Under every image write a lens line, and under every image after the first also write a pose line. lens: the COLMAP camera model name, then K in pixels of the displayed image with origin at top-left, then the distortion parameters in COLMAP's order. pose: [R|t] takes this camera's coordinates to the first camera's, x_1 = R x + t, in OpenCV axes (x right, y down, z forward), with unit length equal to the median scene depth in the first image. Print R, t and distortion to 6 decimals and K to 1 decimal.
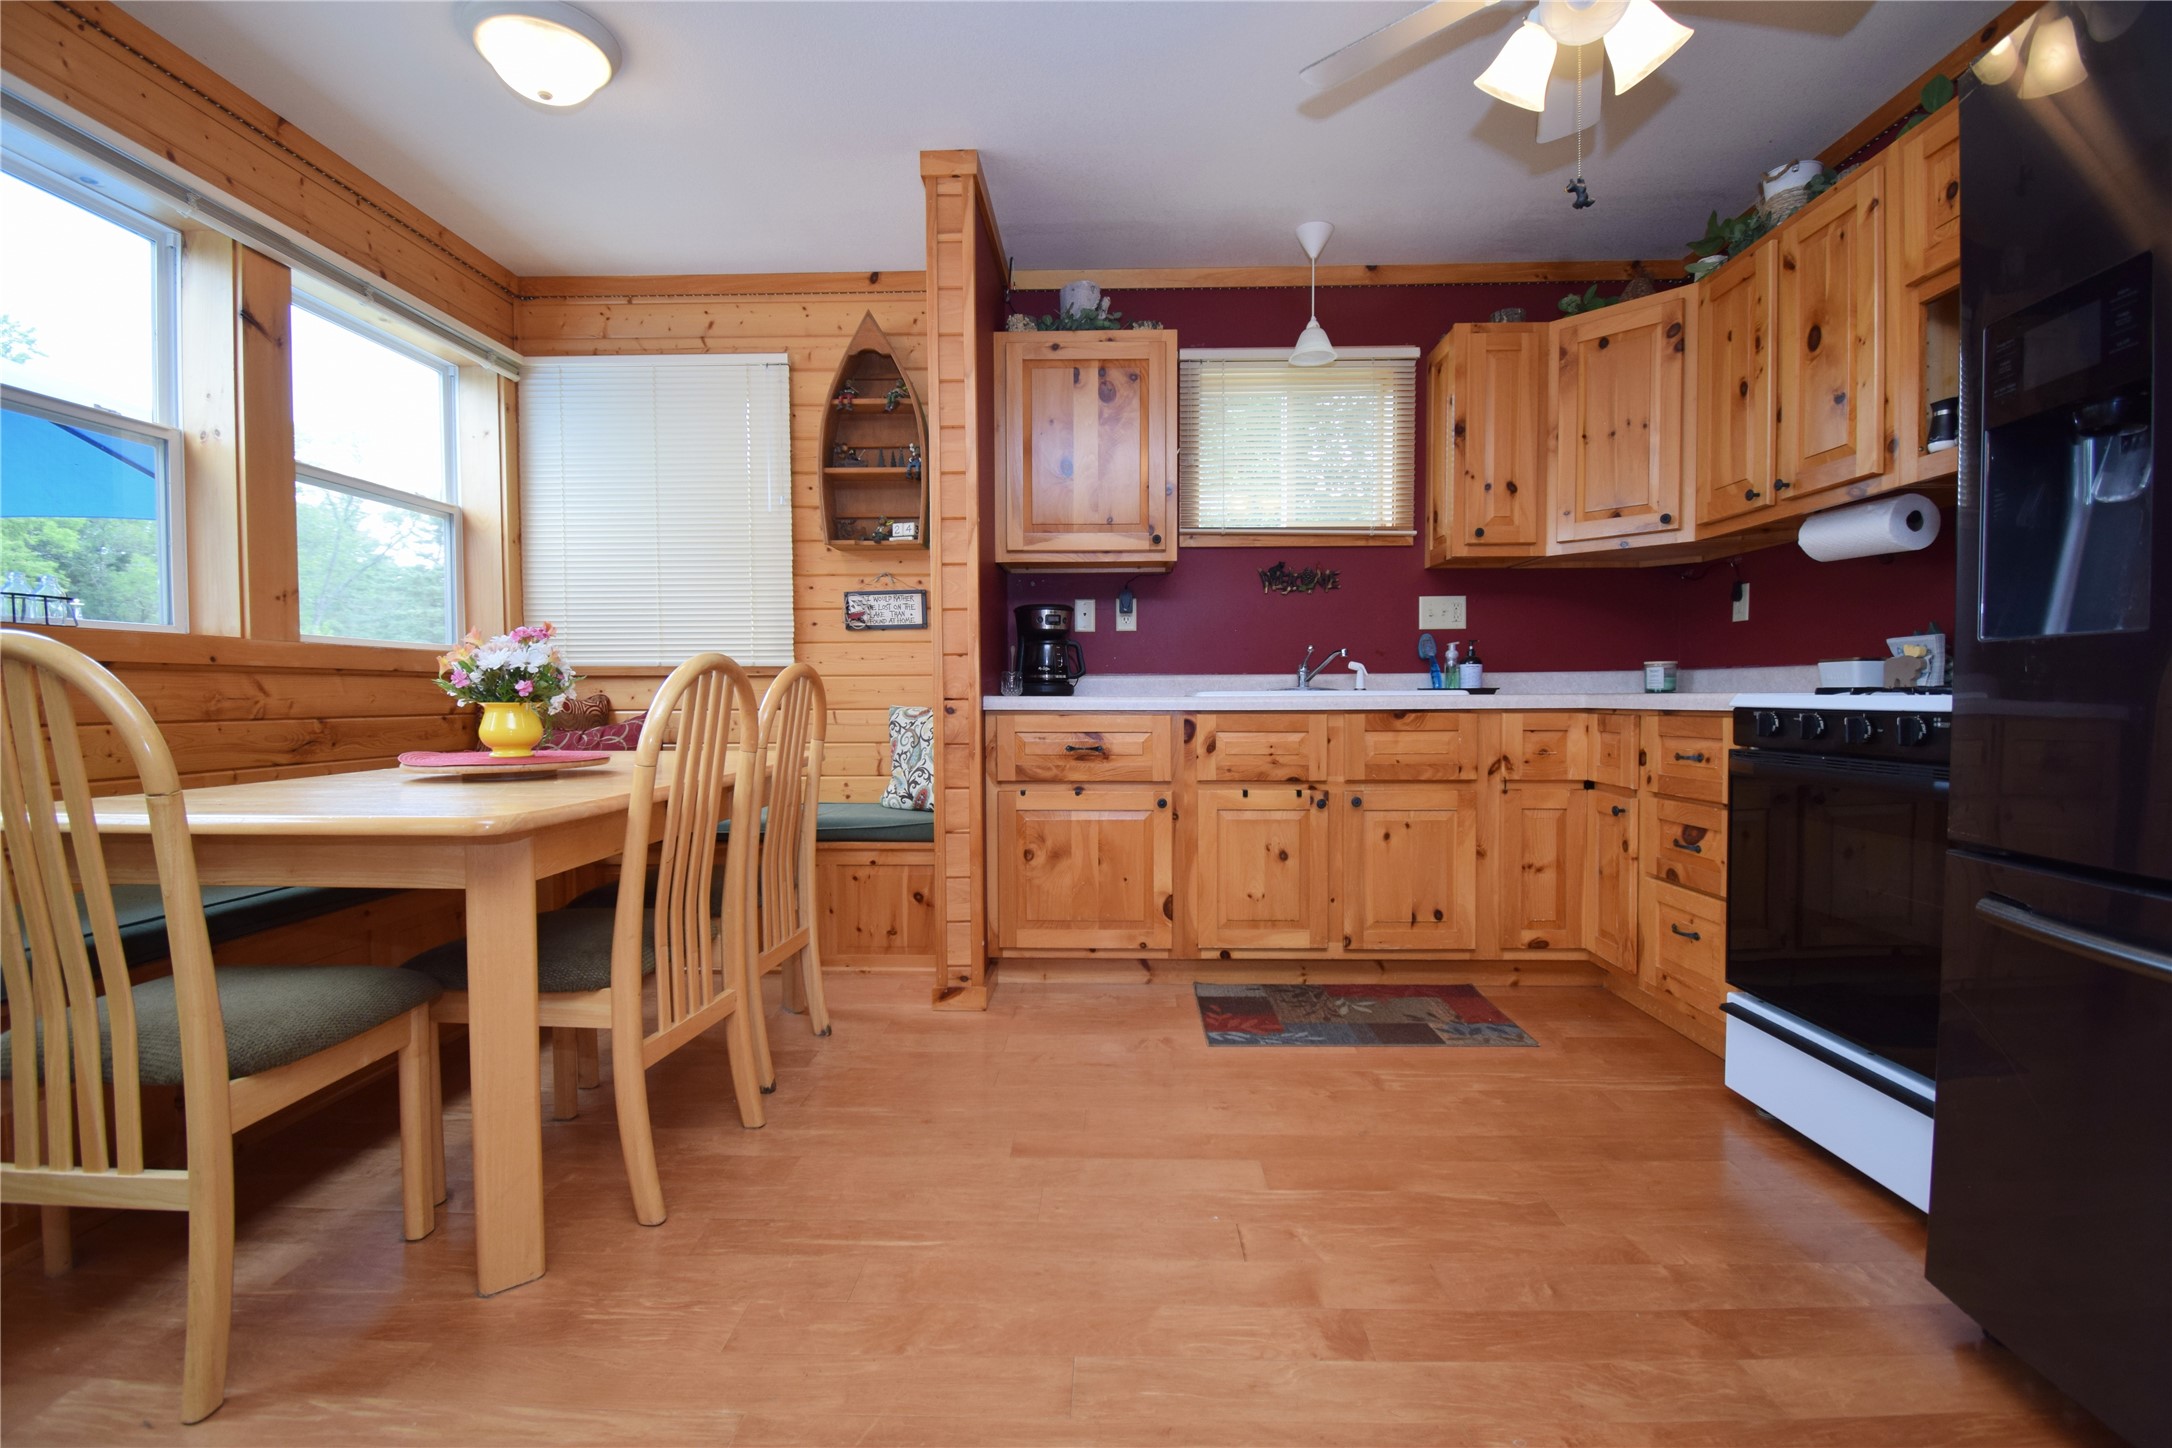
lens RADIAL K [[954.6, 0, 1093.8], [0, 954.6, 727.1], [0, 0, 1]] dist [0.022014, -0.026585]
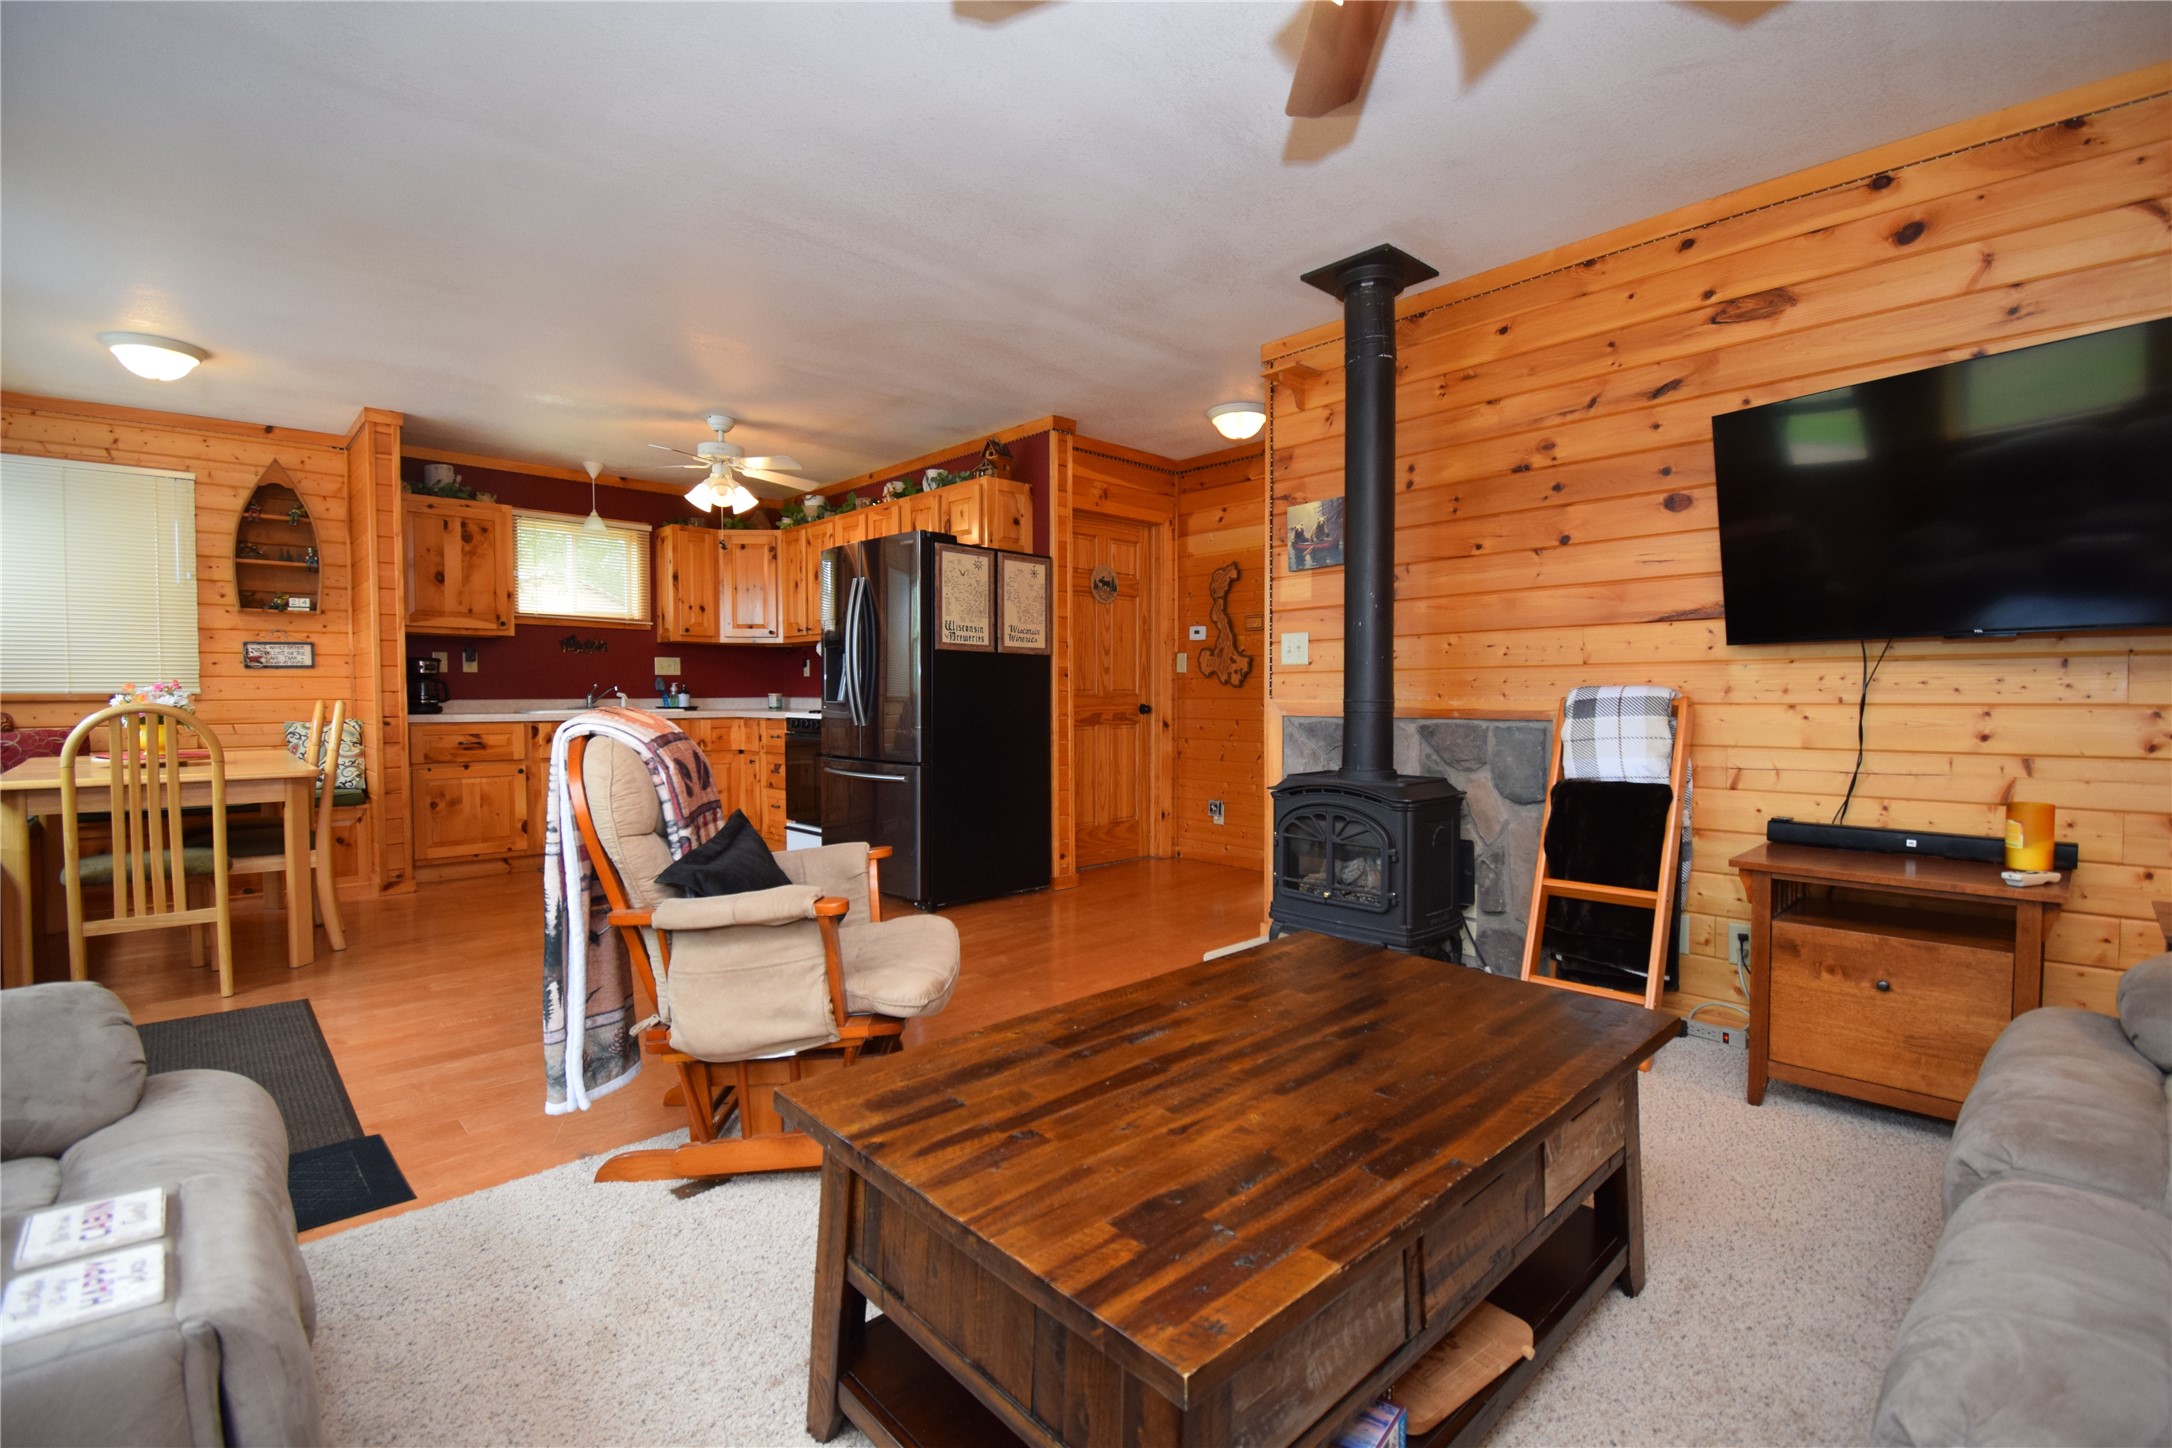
lens RADIAL K [[953.2, 0, 1095.6], [0, 953.2, 728.9], [0, 0, 1]] dist [0.024036, -0.028727]
pose [[0.698922, -0.023185, 0.714822, -0.472284], [0.020668, 0.999712, 0.012217, -0.002261], [-0.714899, 0.006236, 0.699200, -1.095680]]
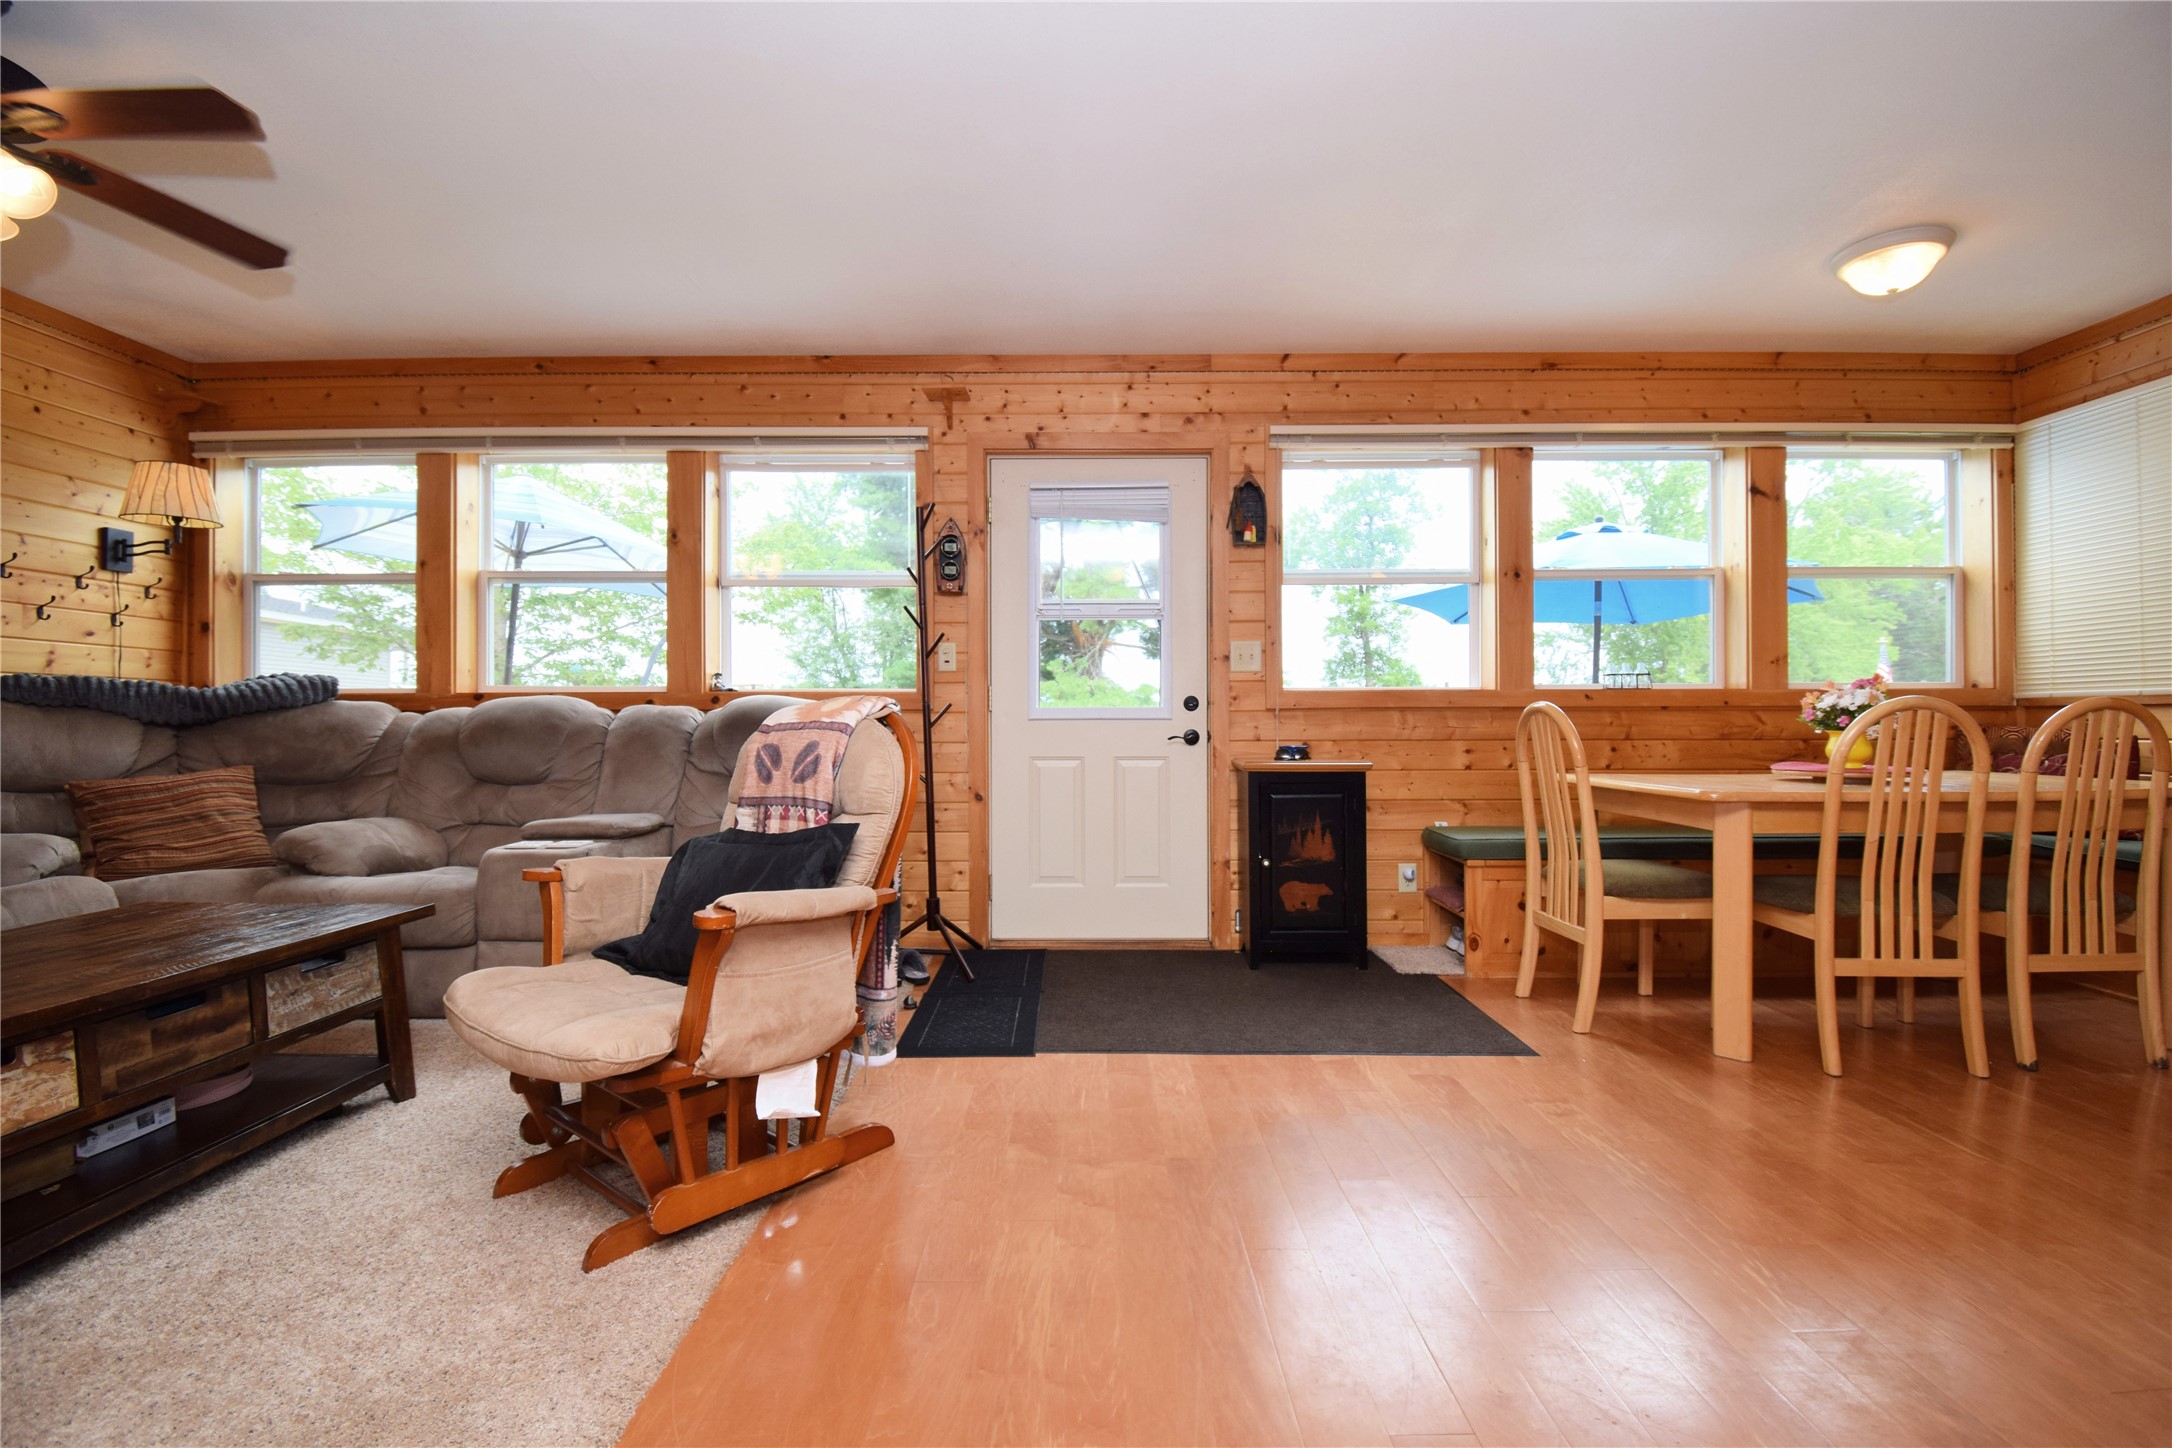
lens RADIAL K [[954.6, 0, 1093.8], [0, 954.6, 727.1], [0, 0, 1]] dist [0.022014, -0.026585]
pose [[0.032237, 0.006900, -0.999456, 0.581345], [-0.030676, 0.999512, 0.005911, -0.003441], [0.999009, 0.030469, 0.032433, -0.133965]]
